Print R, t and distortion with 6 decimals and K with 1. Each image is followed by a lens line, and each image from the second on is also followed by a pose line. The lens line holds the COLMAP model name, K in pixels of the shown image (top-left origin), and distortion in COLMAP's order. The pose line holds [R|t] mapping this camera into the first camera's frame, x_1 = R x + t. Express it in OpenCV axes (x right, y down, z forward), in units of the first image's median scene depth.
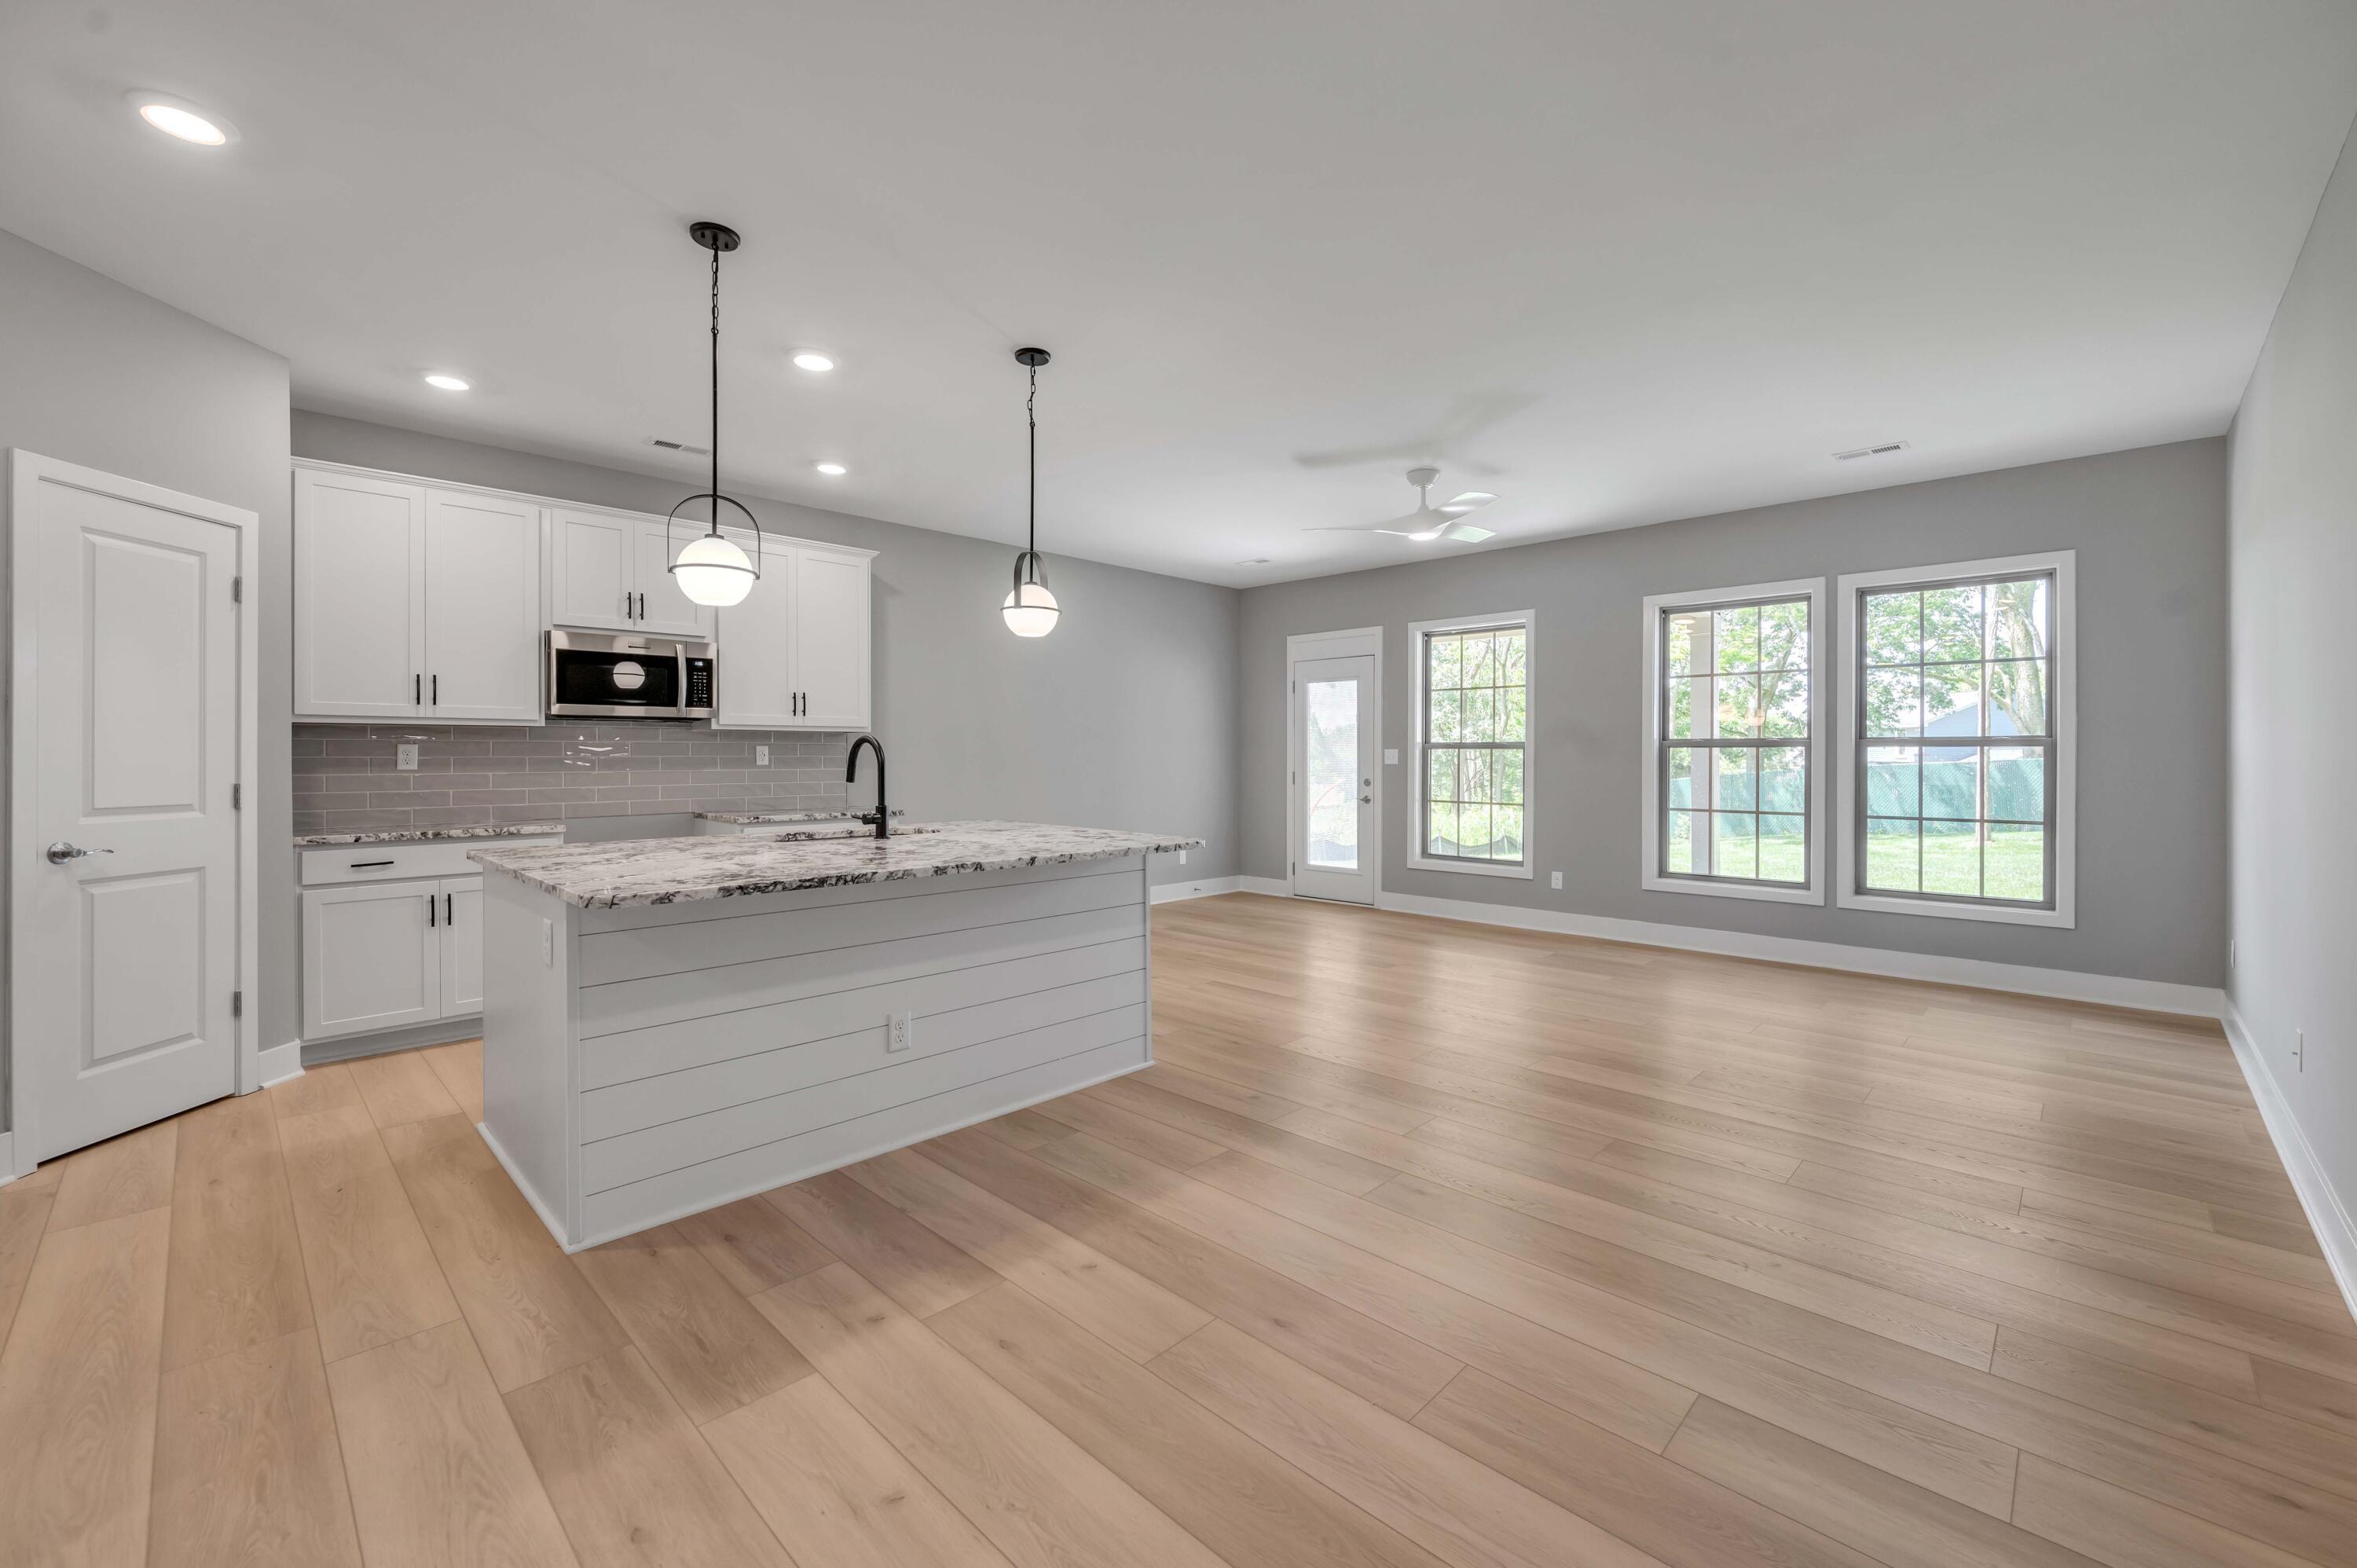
lens RADIAL K [[952.0, 0, 1176.1], [0, 952.0, 756.7], [0, 0, 1]] dist [-0.000648, -0.000126]
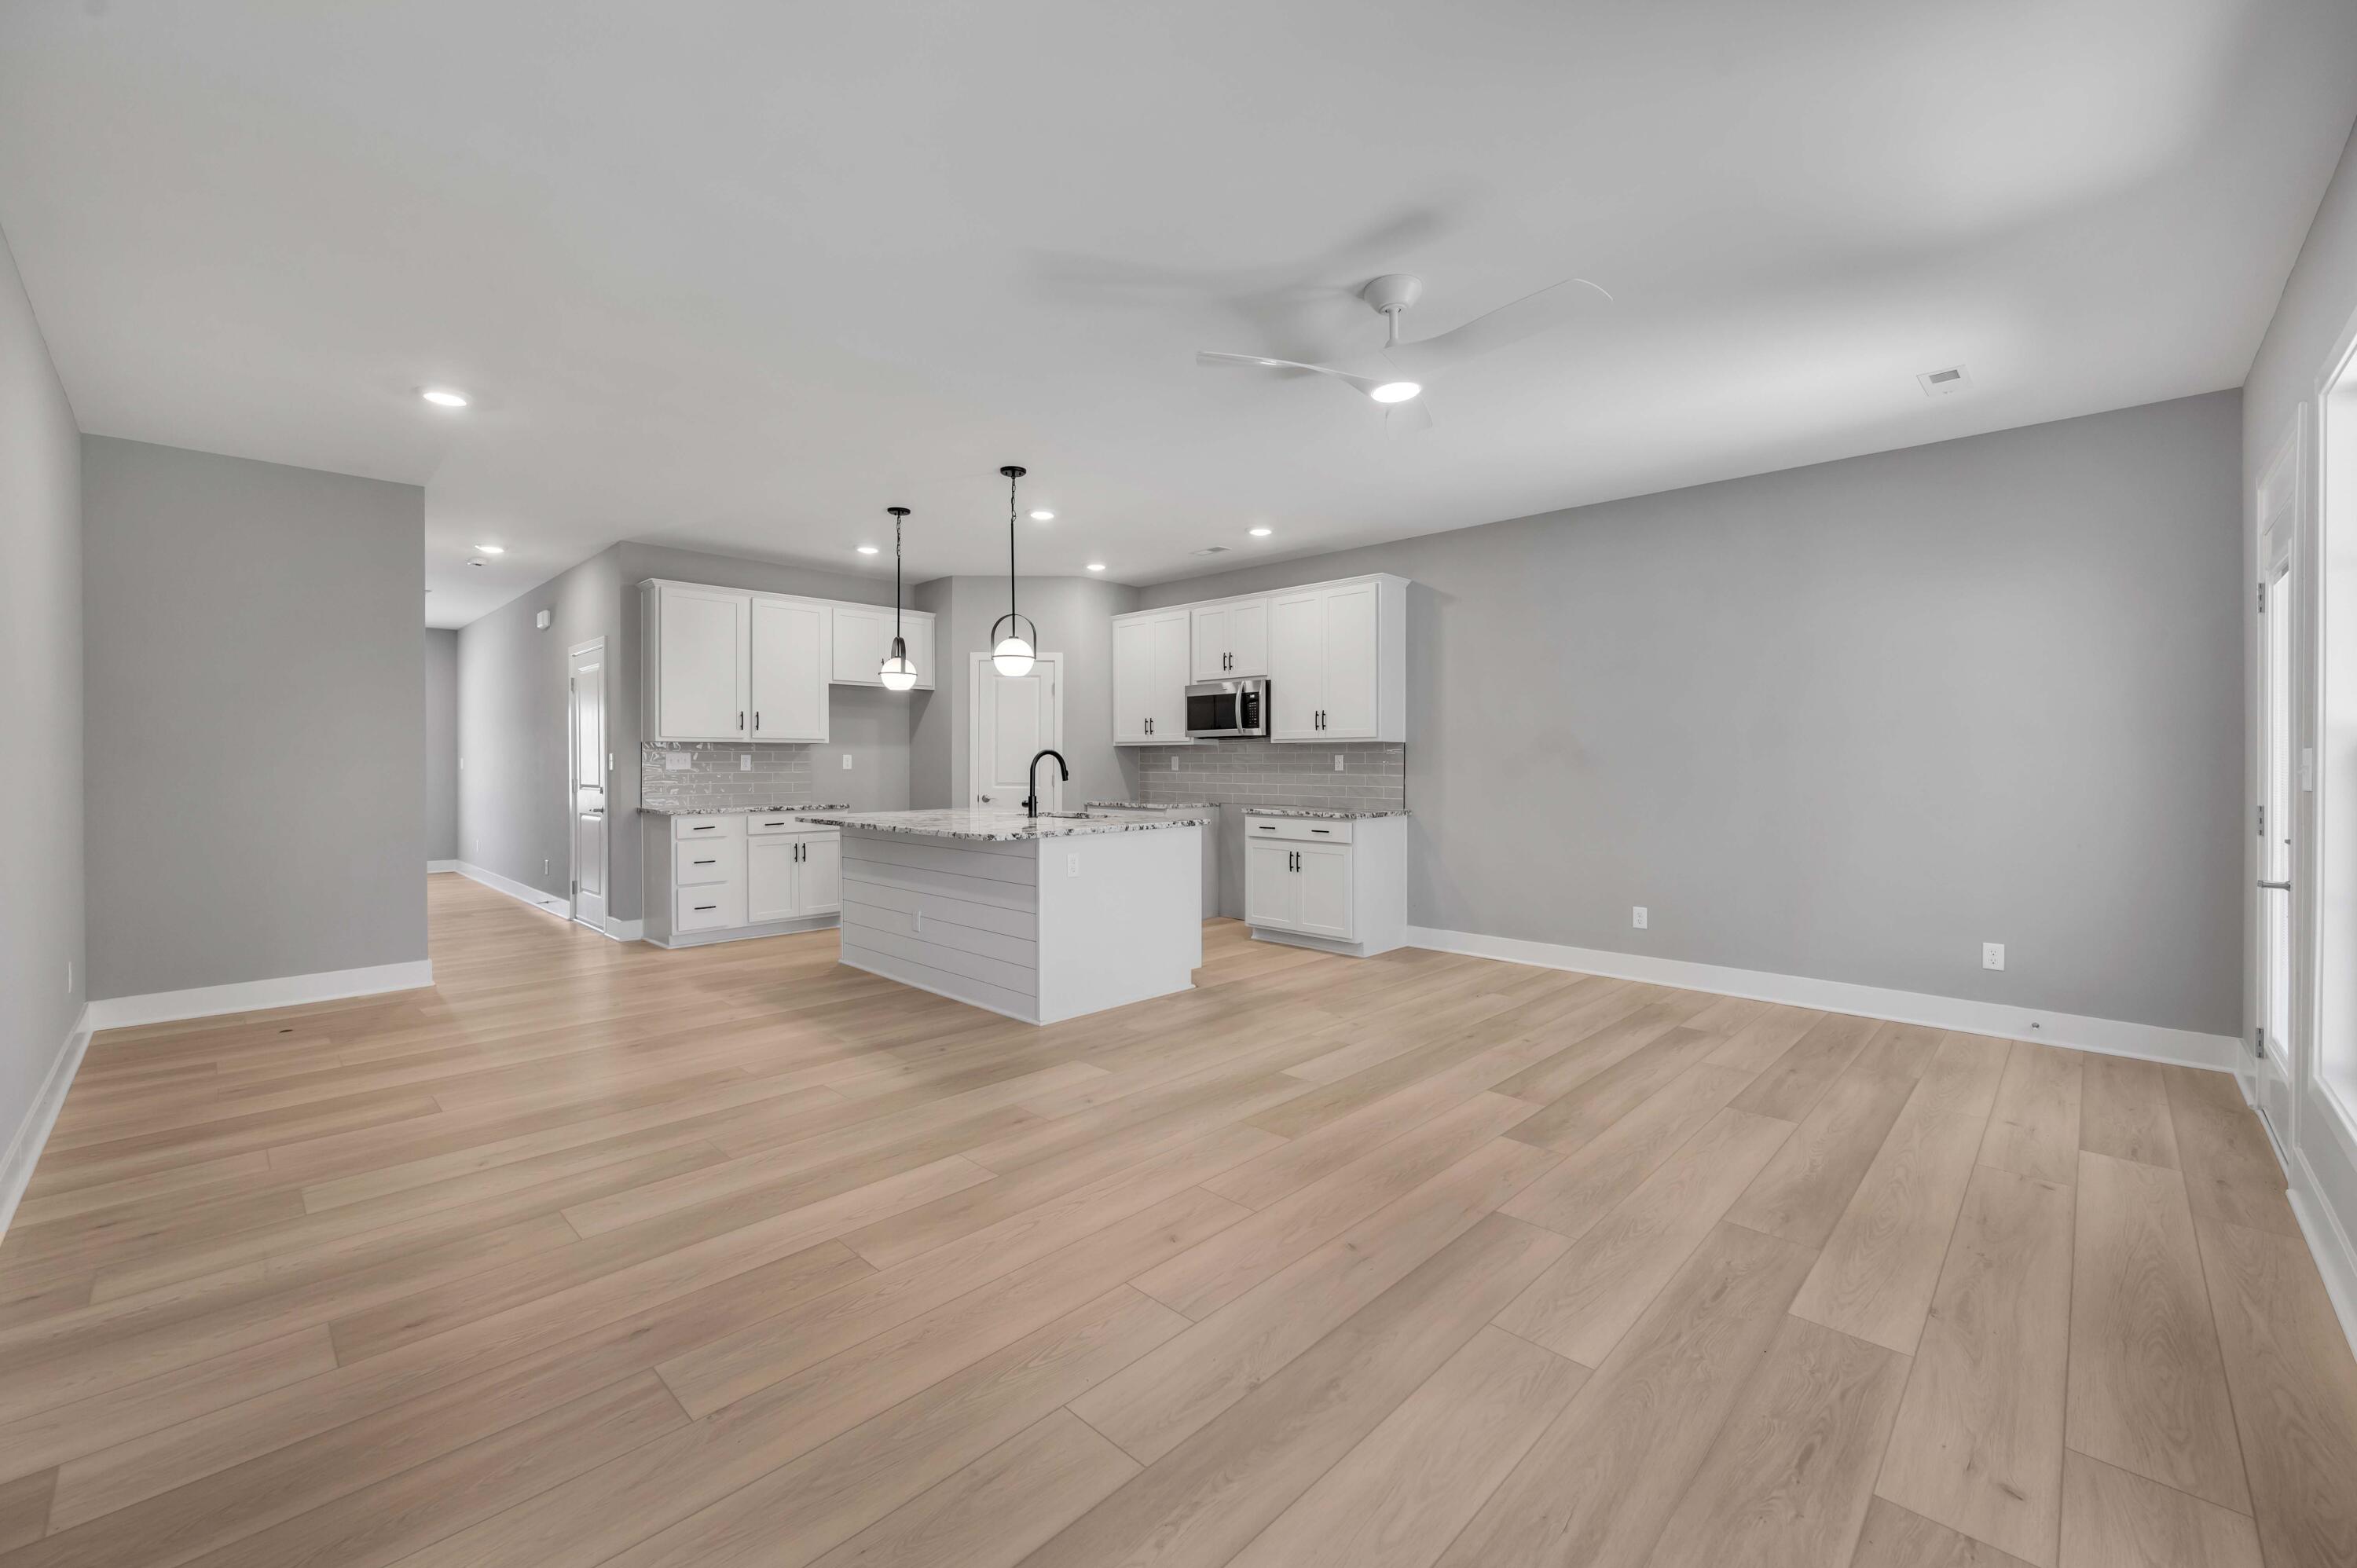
lens RADIAL K [[952.0, 0, 1176.1], [0, 952.0, 756.7], [0, 0, 1]] dist [-0.000648, -0.000126]
pose [[0.003684, -0.005641, -0.999977, 1.158684], [-0.002669, 0.999980, -0.005651, -0.002561], [0.999990, 0.002689, 0.003669, 1.169030]]
